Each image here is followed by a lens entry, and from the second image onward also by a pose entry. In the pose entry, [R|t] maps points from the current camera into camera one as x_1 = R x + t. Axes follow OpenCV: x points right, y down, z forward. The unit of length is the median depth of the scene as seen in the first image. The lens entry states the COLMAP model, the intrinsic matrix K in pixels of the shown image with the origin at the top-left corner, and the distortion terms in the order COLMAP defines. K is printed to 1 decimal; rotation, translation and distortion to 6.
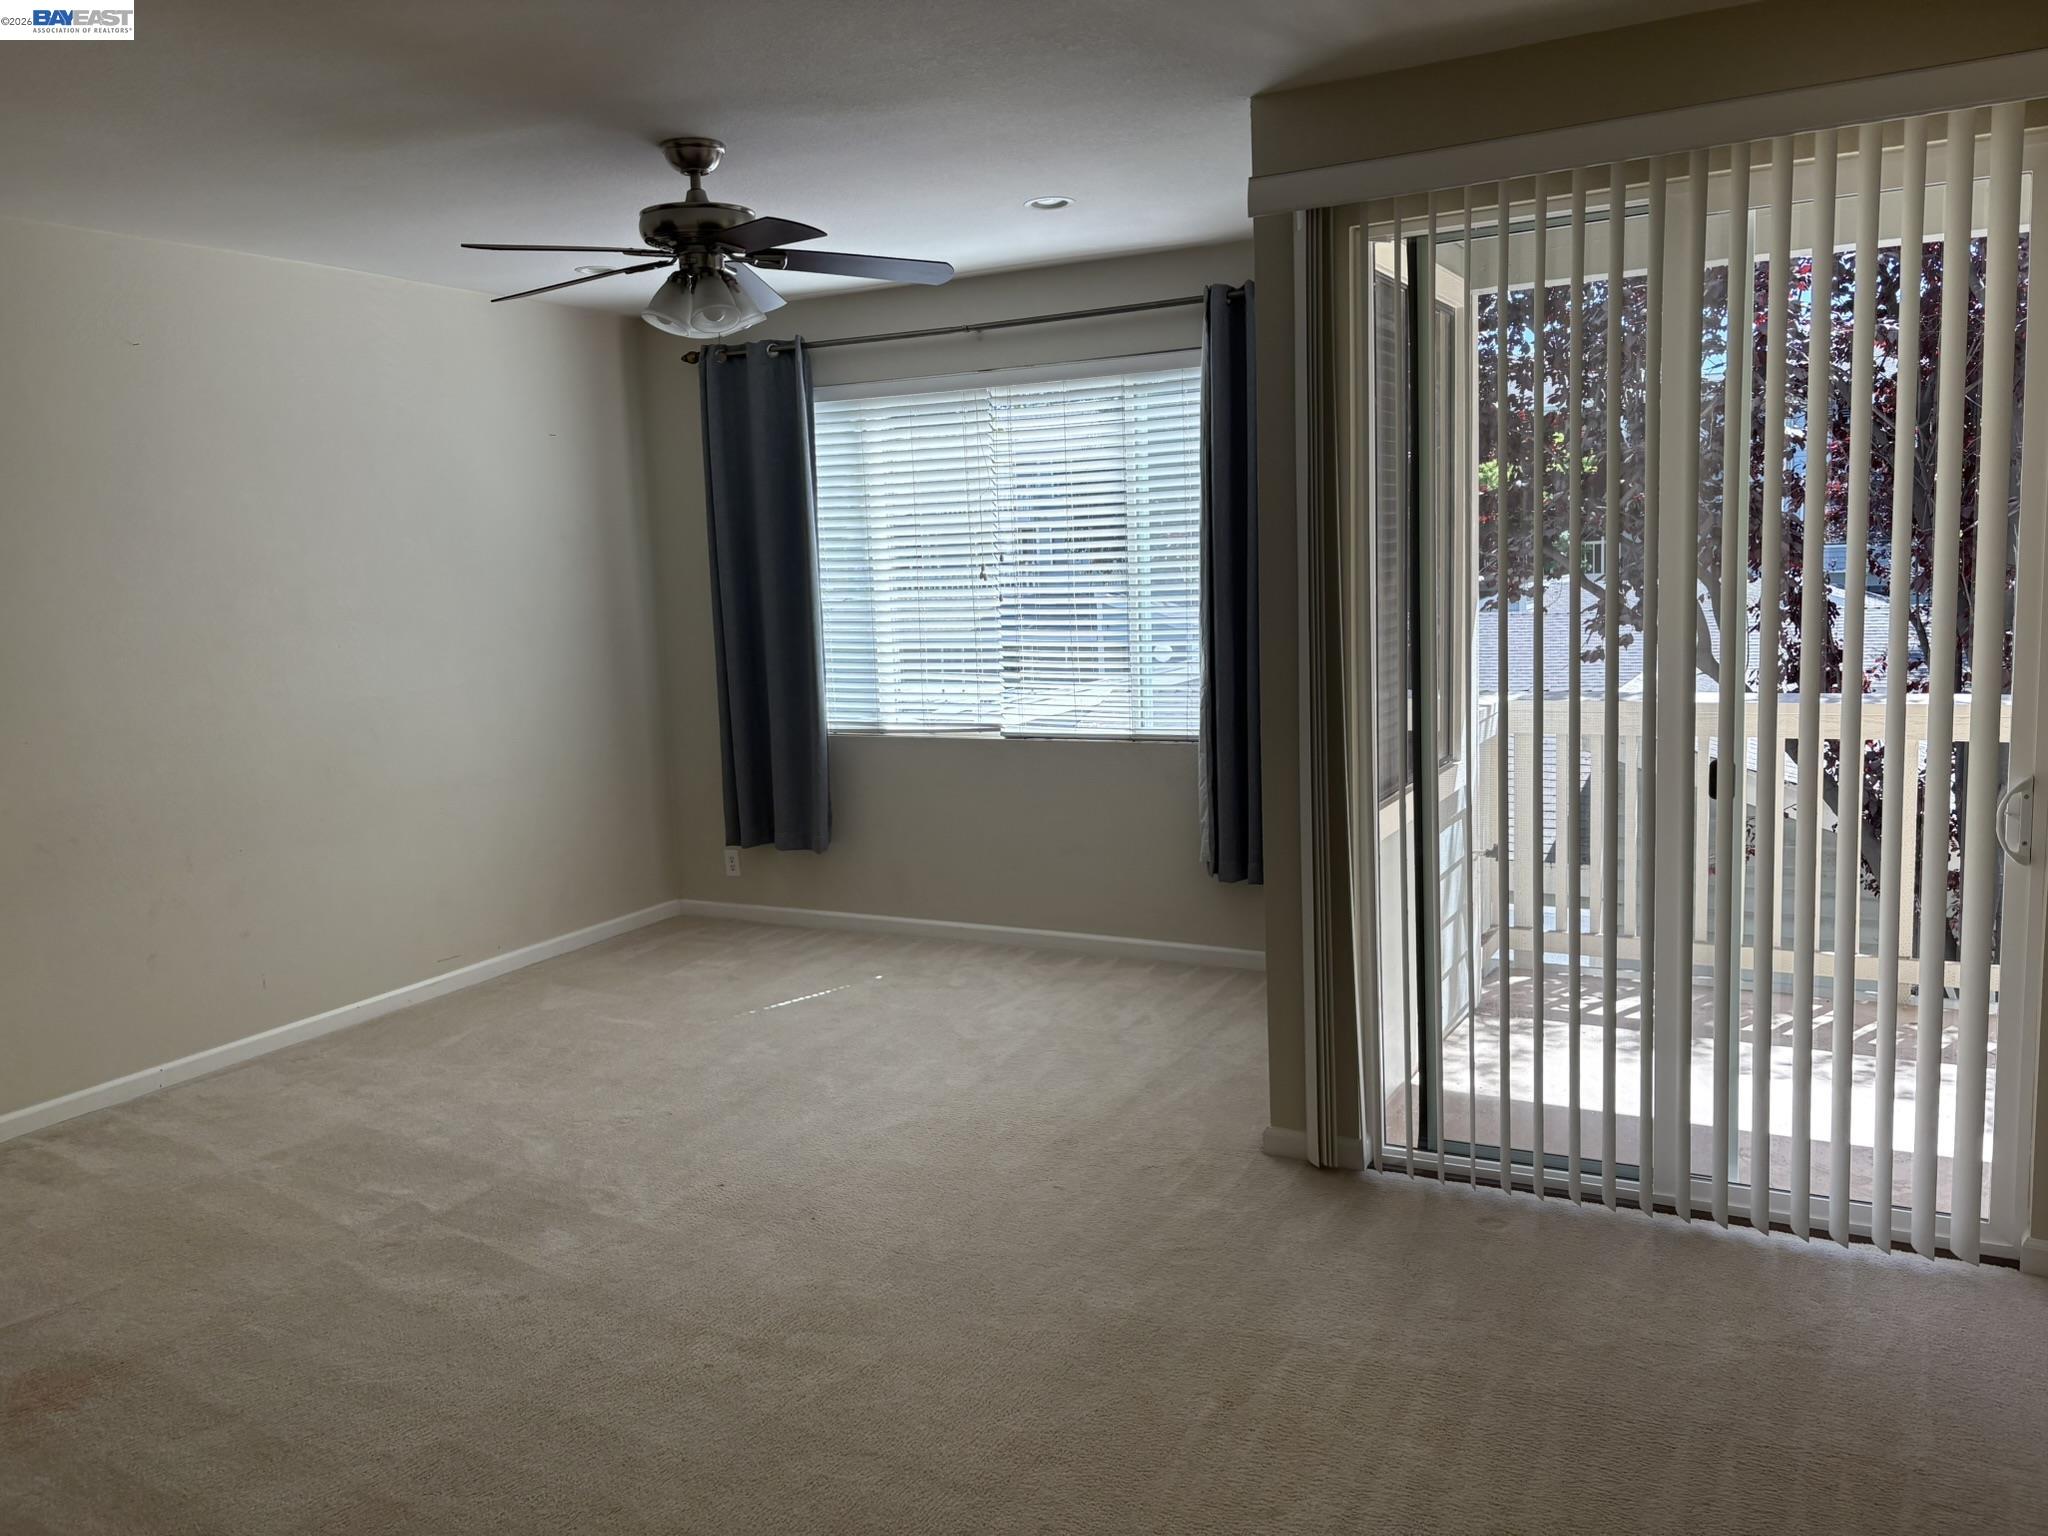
lens RADIAL K [[1566.4, 0, 1038.5], [0, 1566.4, 743.2], [0, 0, 1]] dist [0.085596, -0.106100]
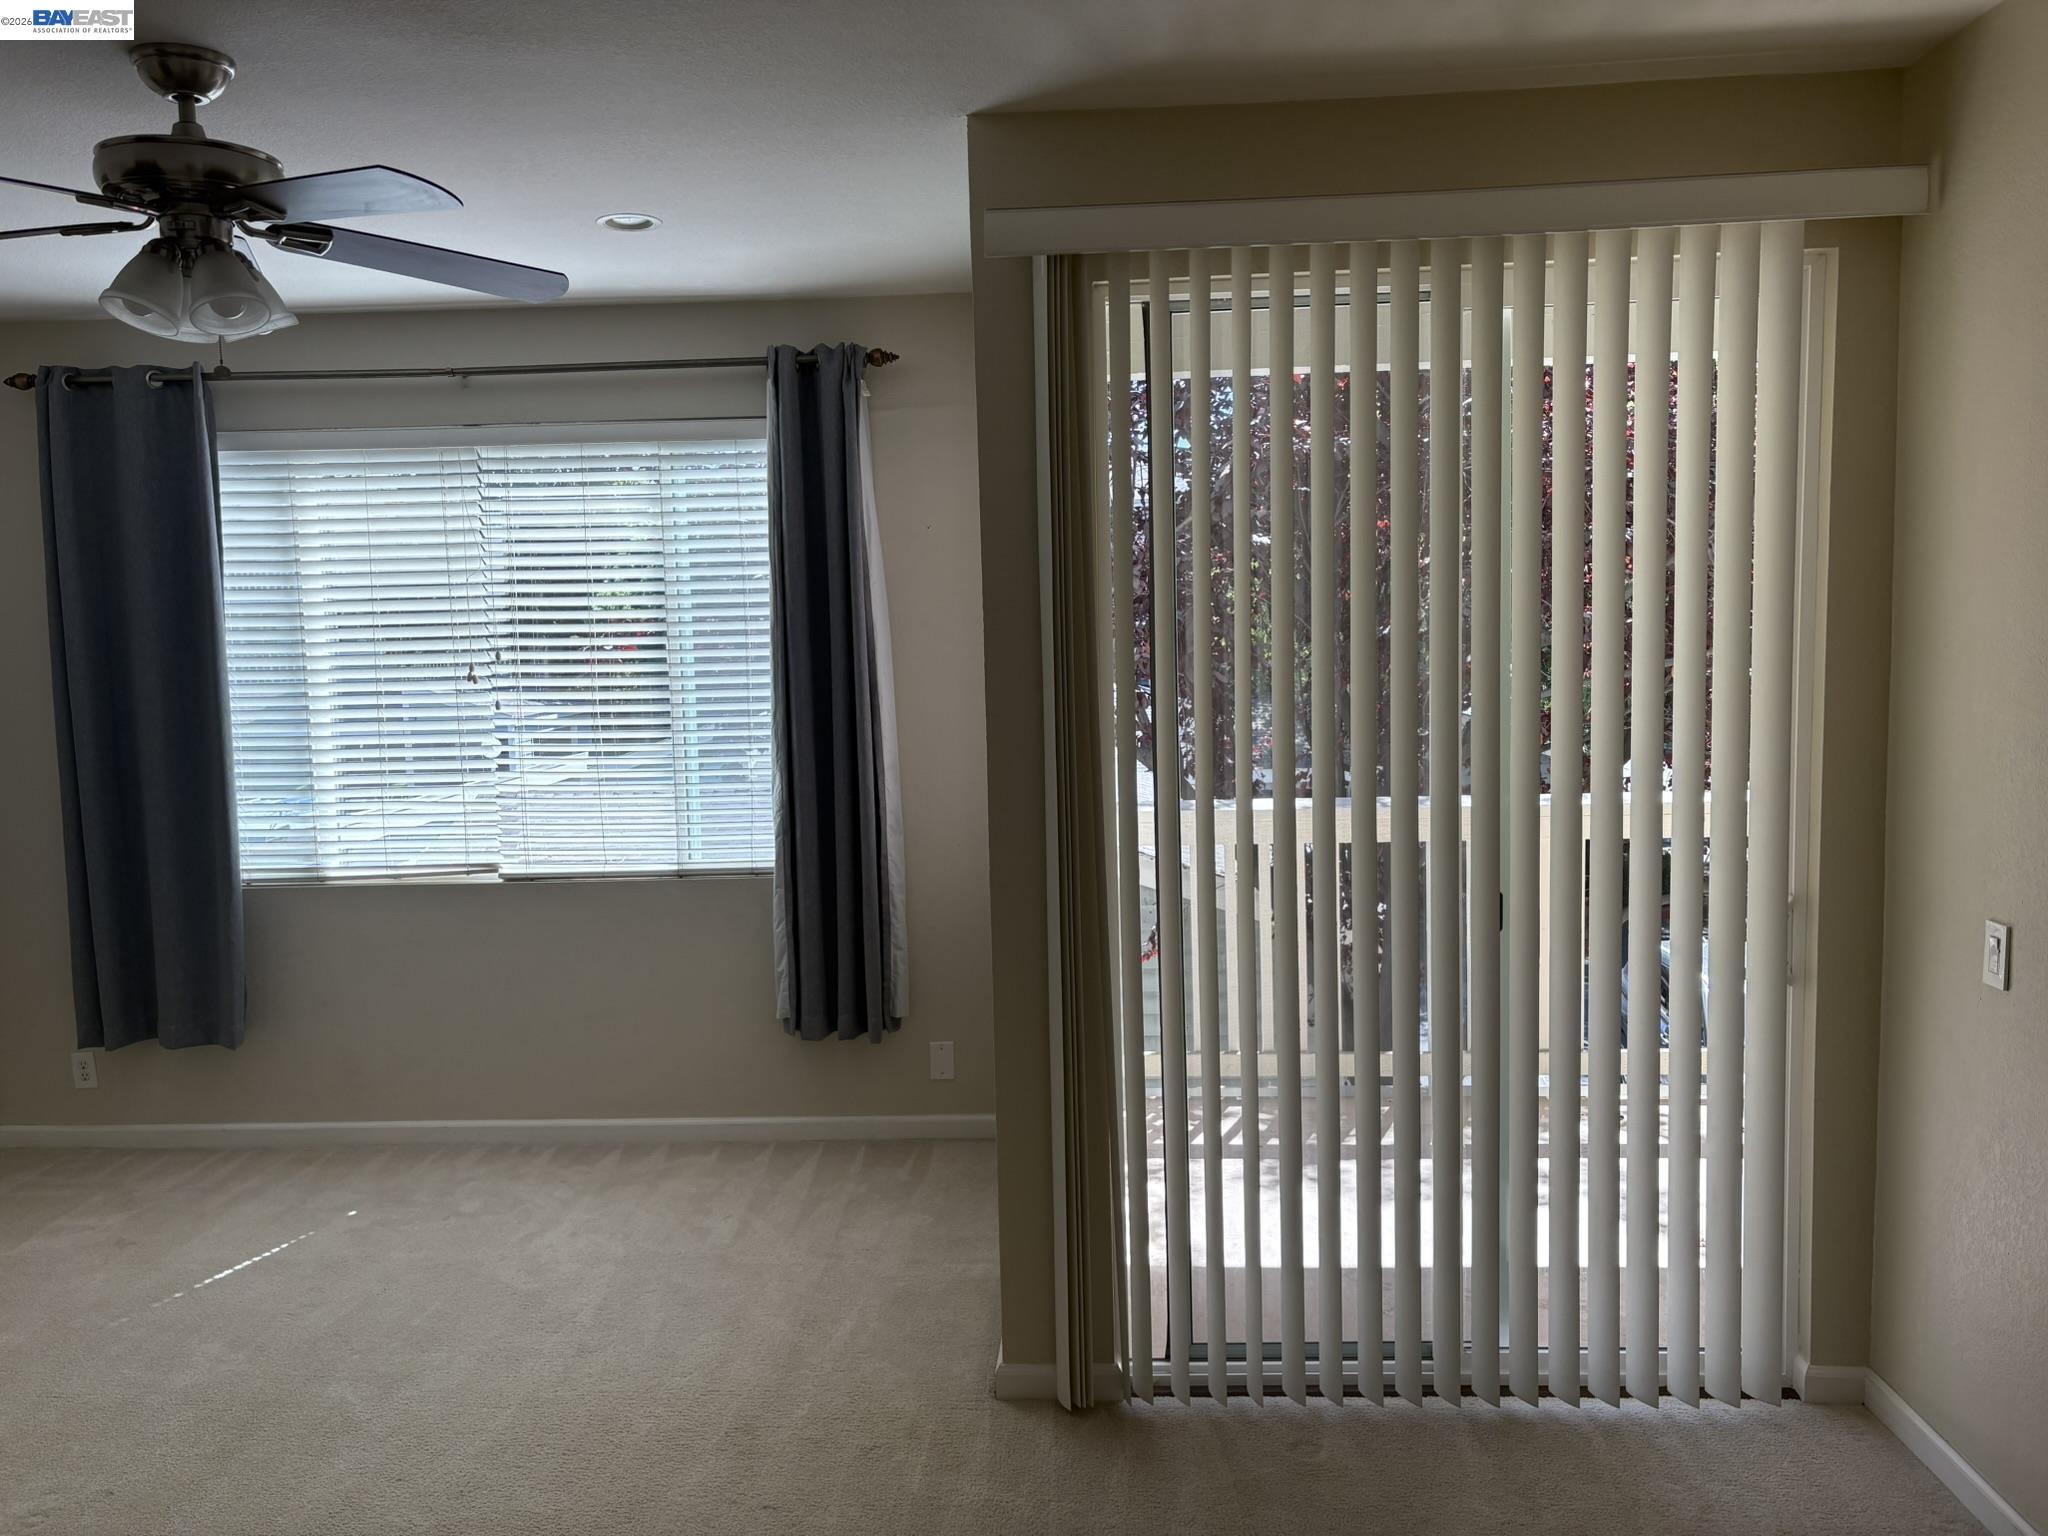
lens RADIAL K [[1566.4, 0, 1038.5], [0, 1566.4, 743.2], [0, 0, 1]] dist [0.085596, -0.106100]
pose [[0.907427, -0.015162, 0.419937, -0.122886], [0.040323, 0.997879, -0.051104, -0.023076], [-0.418271, 0.063306, 0.906113, 0.167481]]
